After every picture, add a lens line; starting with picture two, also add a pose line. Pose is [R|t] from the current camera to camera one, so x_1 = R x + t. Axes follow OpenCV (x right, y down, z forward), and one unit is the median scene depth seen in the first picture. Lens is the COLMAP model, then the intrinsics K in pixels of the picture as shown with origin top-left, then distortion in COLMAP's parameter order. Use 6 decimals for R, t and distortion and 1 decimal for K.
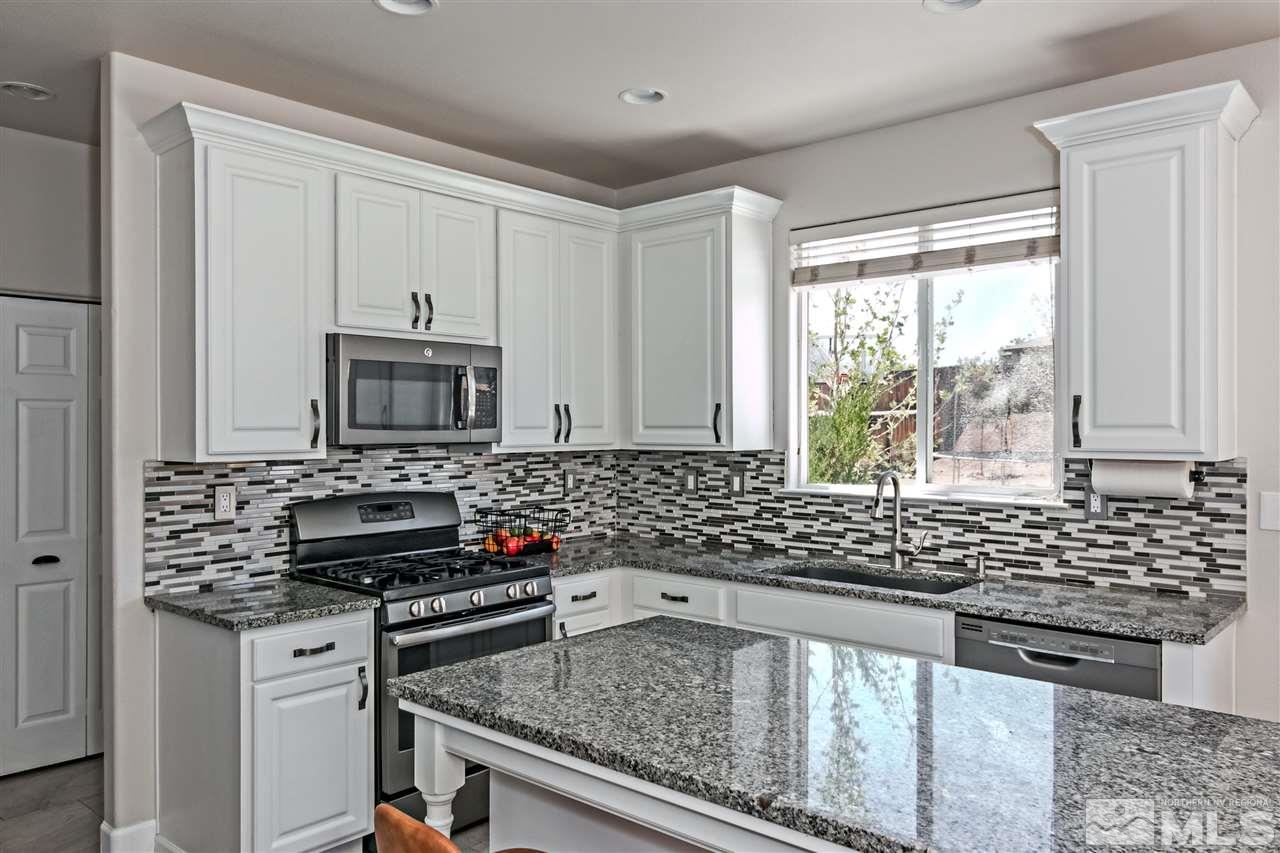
lens RADIAL K [[950.2, 0, 645.5], [0, 950.2, 424.4], [0, 0, 1]] dist [-0.003710, 0.002426]
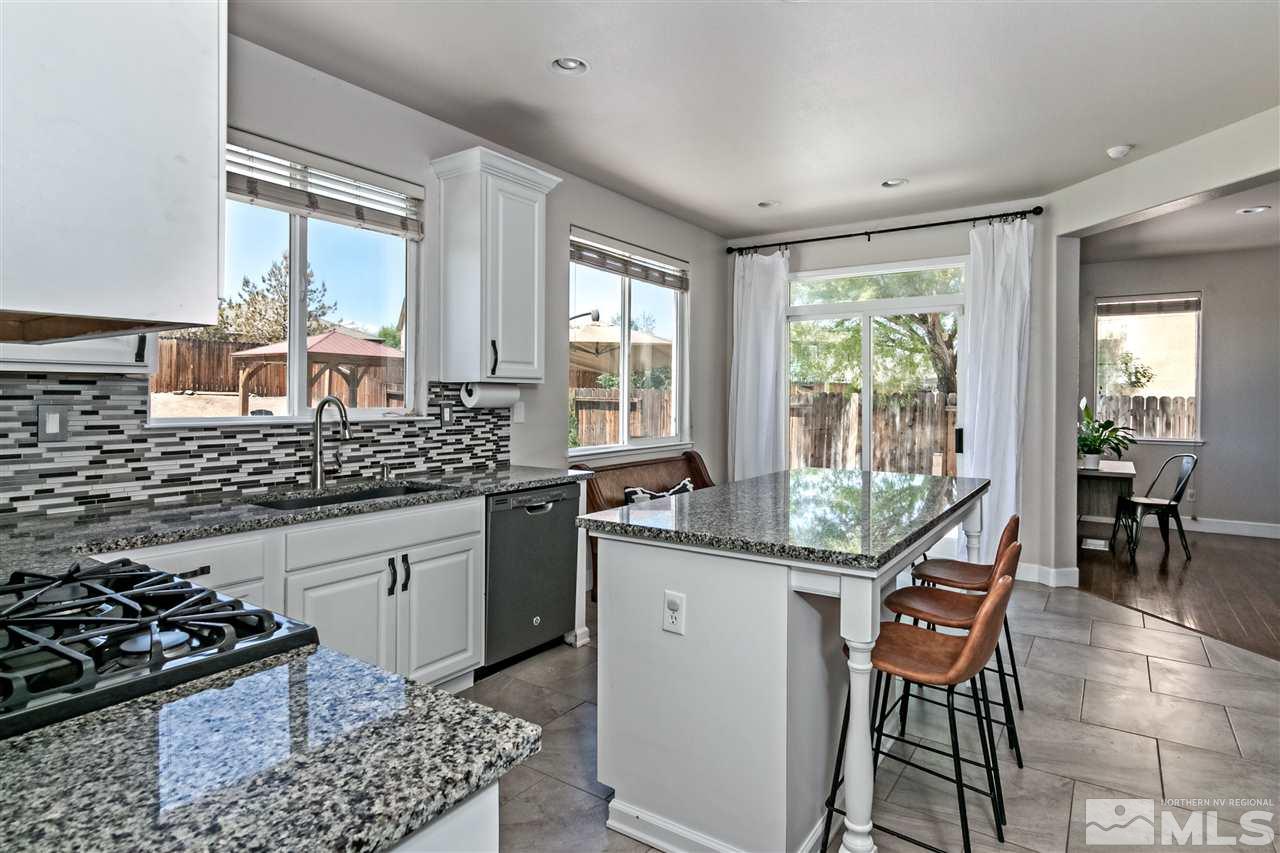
lens RADIAL K [[691.0, 0, 667.3], [0, 691.0, 397.9], [0, 0, 1]] dist [0.001458, 0.003265]
pose [[-0.155574, -0.003867, 0.987817, -0.554940], [-0.006835, 0.999973, 0.002838, 0.046179], [-0.987801, -0.006310, -0.155597, 0.739703]]
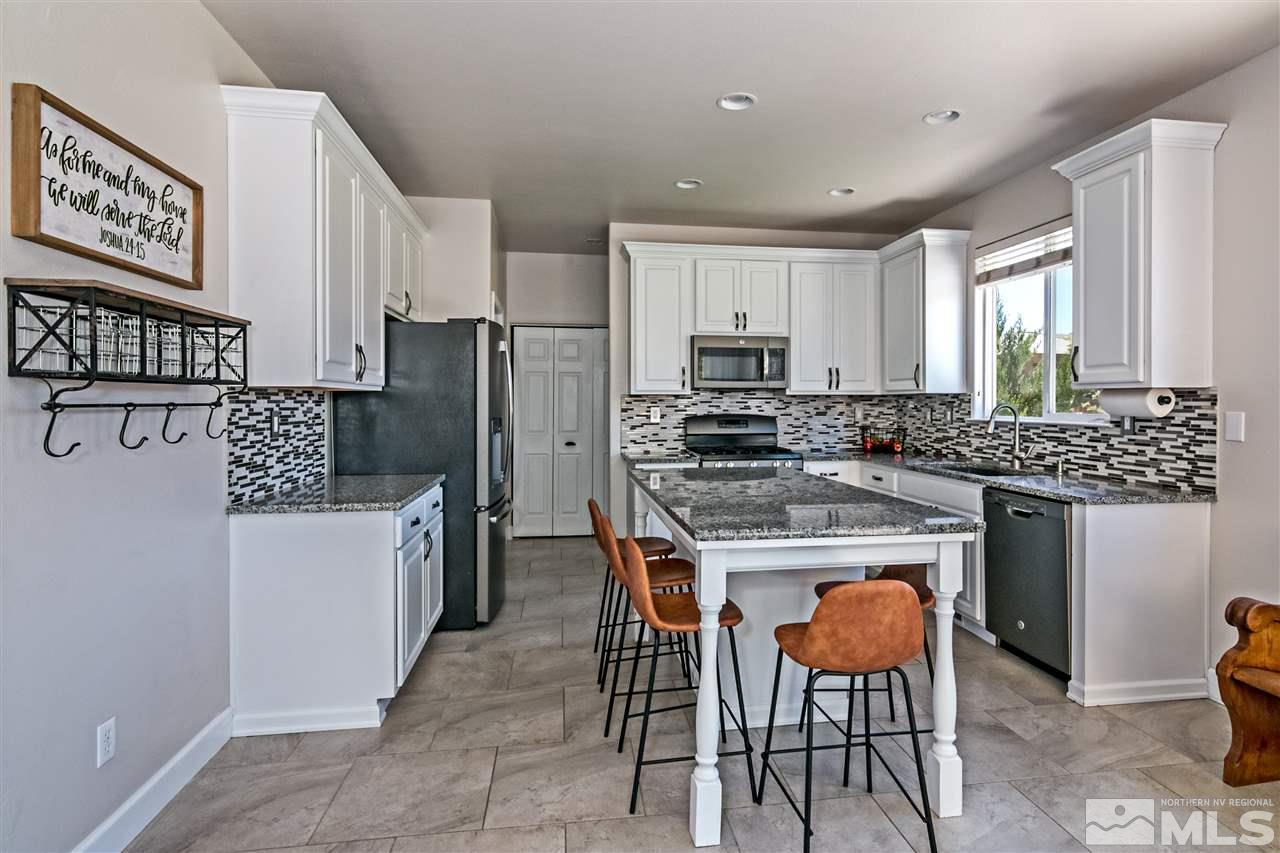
lens RADIAL K [[691.0, 0, 645.2], [0, 691.0, 404.8], [0, 0, 1]] dist [0.001458, 0.003265]
pose [[0.755028, 0.004425, -0.655677, 0.539669], [-0.002112, 0.999988, 0.004317, 0.047321], [0.655689, -0.001874, 0.755029, -0.210956]]
